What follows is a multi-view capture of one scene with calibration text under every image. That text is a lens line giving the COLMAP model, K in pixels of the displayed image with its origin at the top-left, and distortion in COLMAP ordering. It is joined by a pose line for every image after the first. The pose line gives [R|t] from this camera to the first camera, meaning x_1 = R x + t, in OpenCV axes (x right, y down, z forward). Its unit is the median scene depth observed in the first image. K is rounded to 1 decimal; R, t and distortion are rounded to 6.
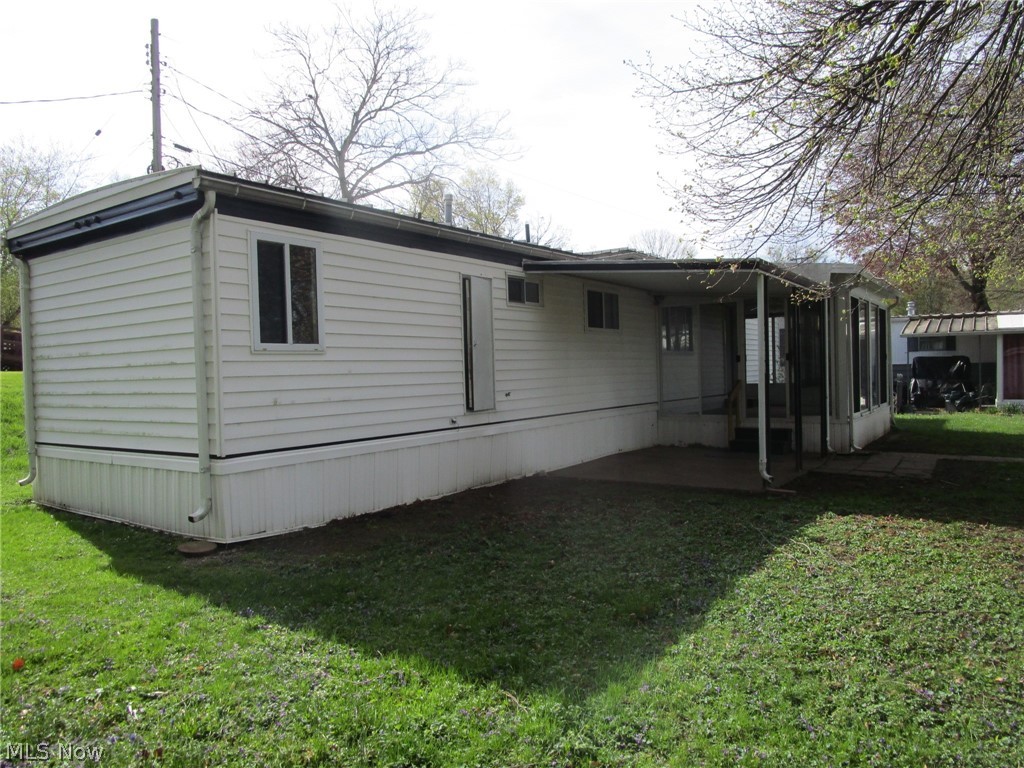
lens RADIAL K [[720.9, 0, 509.3], [0, 720.9, 387.1], [0, 0, 1]] dist [-0.022490, -0.001984]
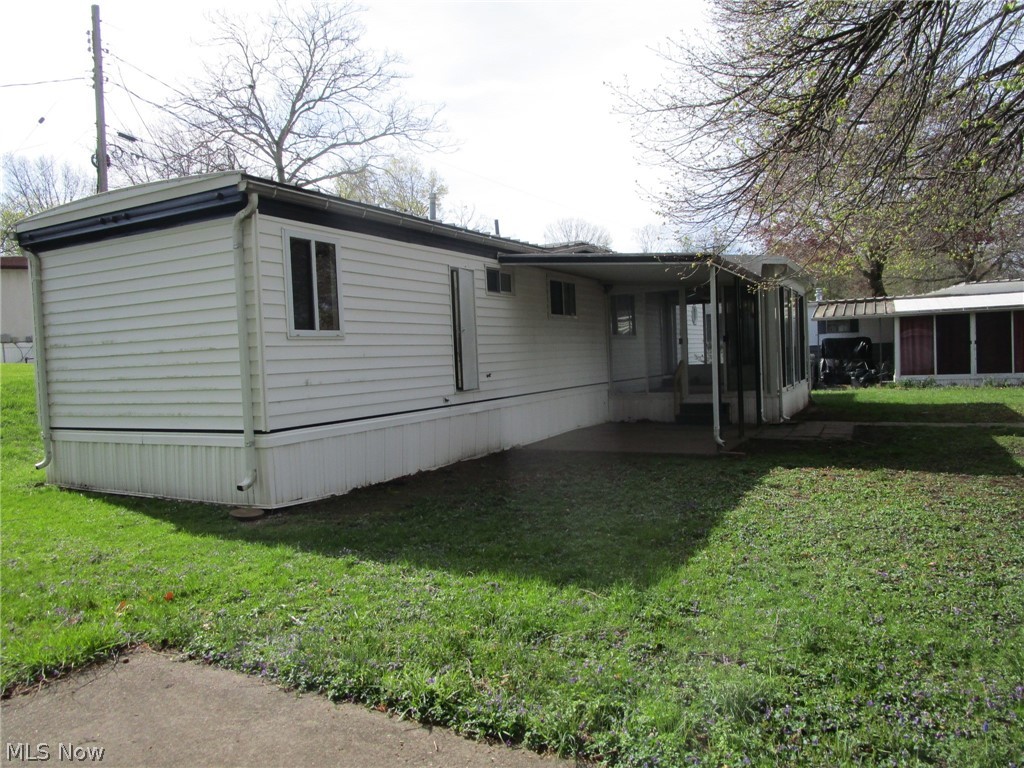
lens RADIAL K [[720.9, 0, 509.7], [0, 720.9, 384.3], [0, 0, 1]] dist [-0.022490, -0.001984]
pose [[0.993237, -0.018465, 0.114628, -0.120537], [0.016969, 0.999758, 0.014013, 0.011346], [-0.114859, -0.011973, 0.993310, -0.123535]]
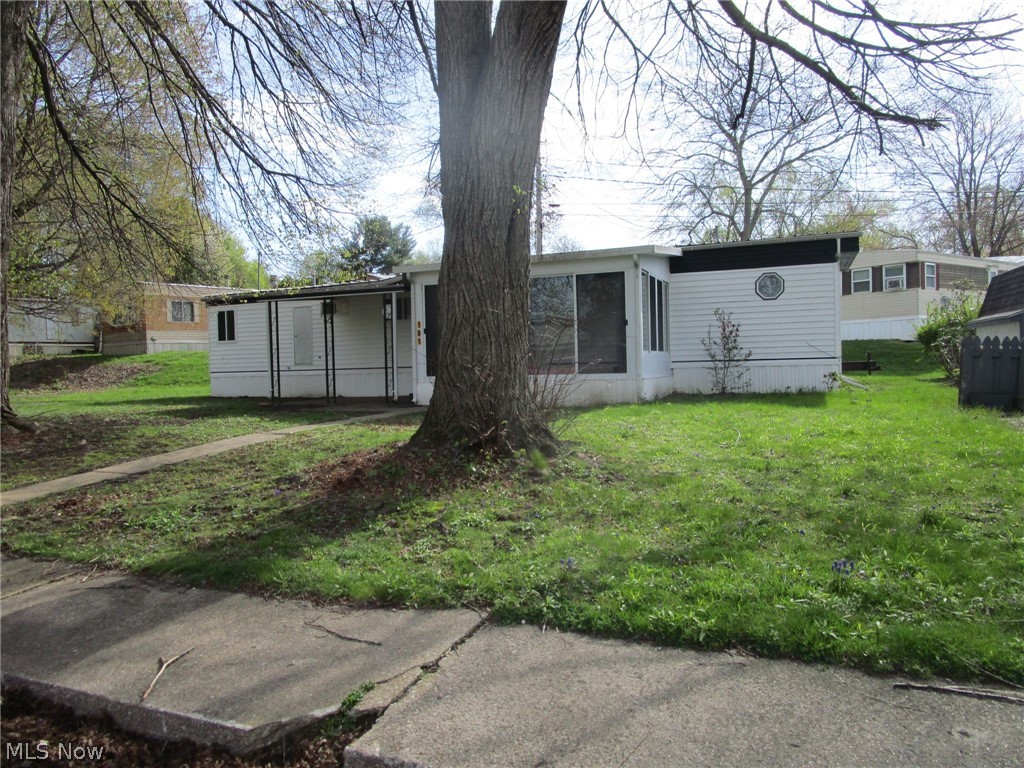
lens RADIAL K [[720.9, 0, 511.5], [0, 720.9, 385.6], [0, 0, 1]] dist [-0.022490, -0.001984]
pose [[0.226209, 0.050257, -0.972781, 2.832648], [-0.001268, 0.998682, 0.051300, -0.022360], [0.974078, -0.010371, 0.225975, 1.338177]]
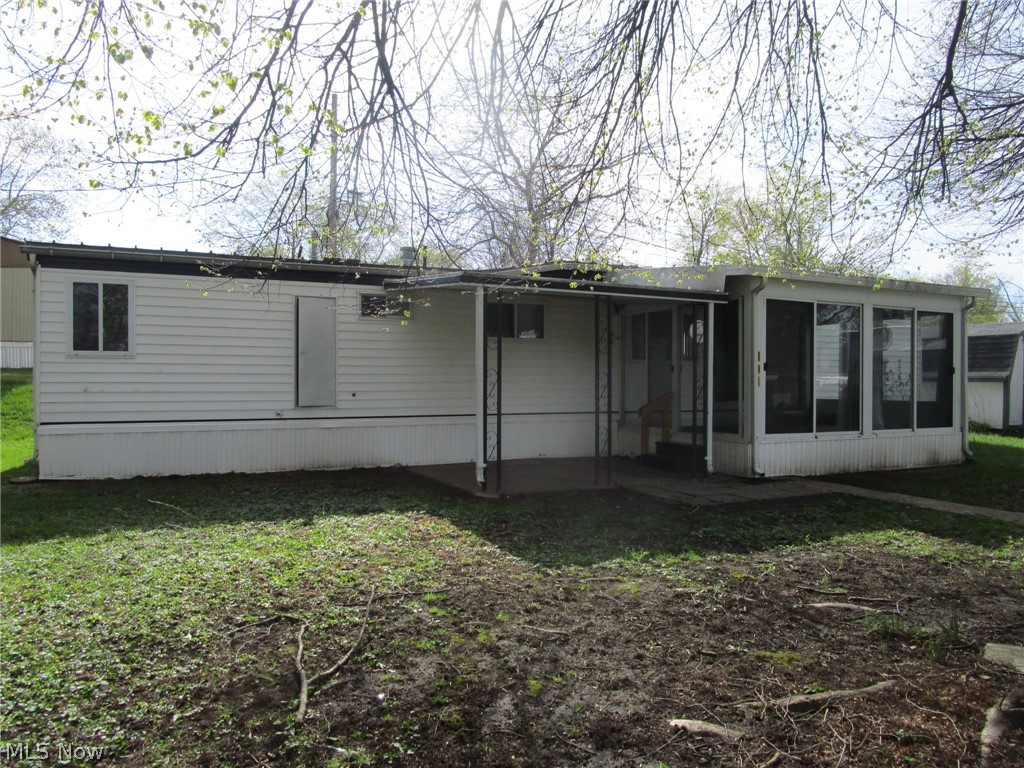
lens RADIAL K [[720.9, 0, 513.0], [0, 720.9, 383.7], [0, 0, 1]] dist [-0.022490, -0.001984]
pose [[0.876298, 0.031550, -0.480735, 0.990573], [-0.036684, 0.999326, -0.001283, -0.019646], [0.480371, 0.018760, 0.876865, 0.110659]]
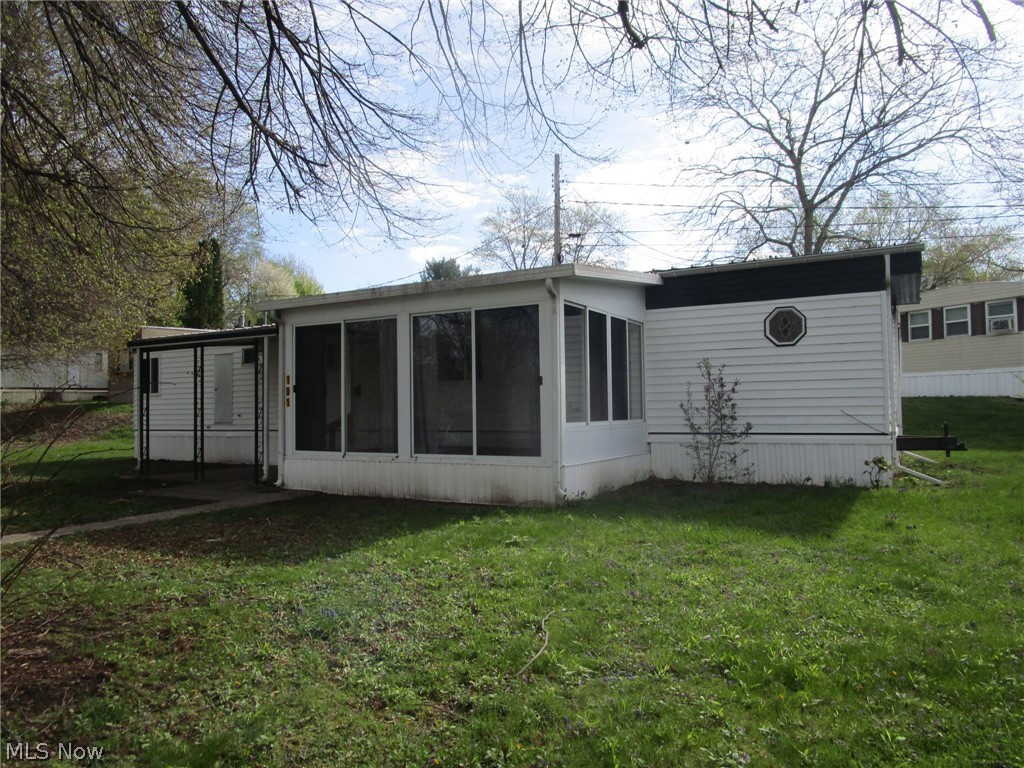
lens RADIAL K [[720.9, 0, 513.6], [0, 720.9, 385.8], [0, 0, 1]] dist [-0.022490, -0.001984]
pose [[0.096182, -0.007768, -0.995333, 2.313834], [-0.010249, 0.999909, -0.008794, -0.069580], [0.995311, 0.011047, 0.096093, 1.881482]]
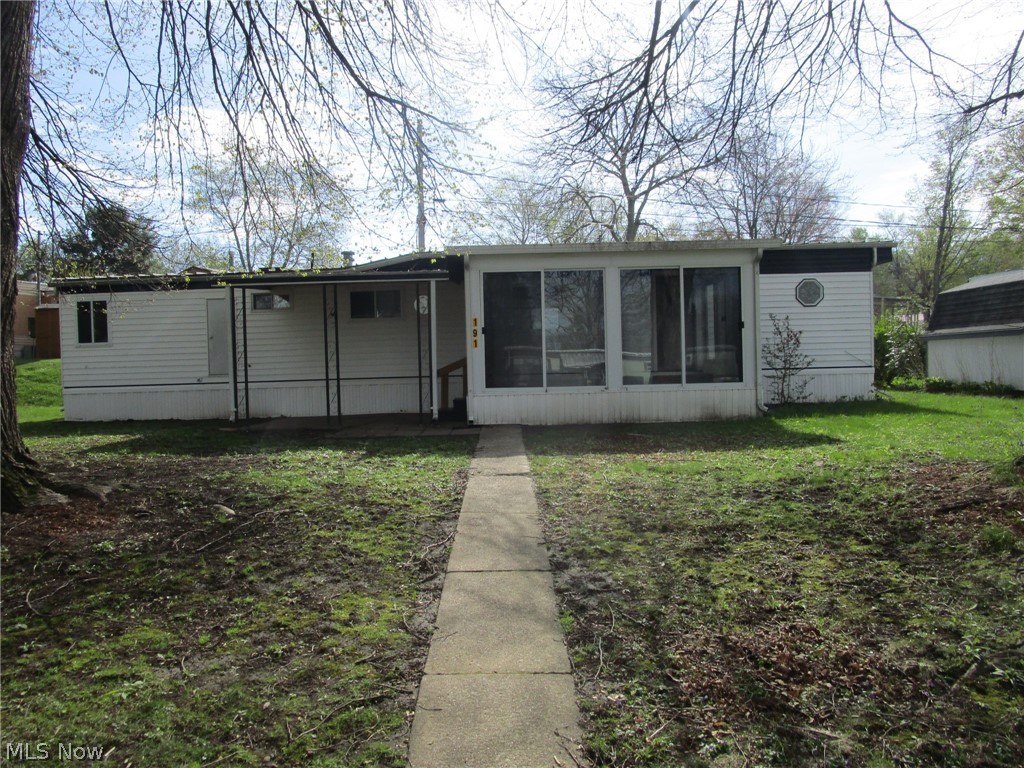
lens RADIAL K [[720.9, 0, 509.1], [0, 720.9, 388.5], [0, 0, 1]] dist [-0.022490, -0.001984]
pose [[0.571600, 0.029607, -0.819998, 2.127908], [-0.006086, 0.999474, 0.031845, 0.006579], [0.820510, -0.013212, 0.571480, 0.676312]]
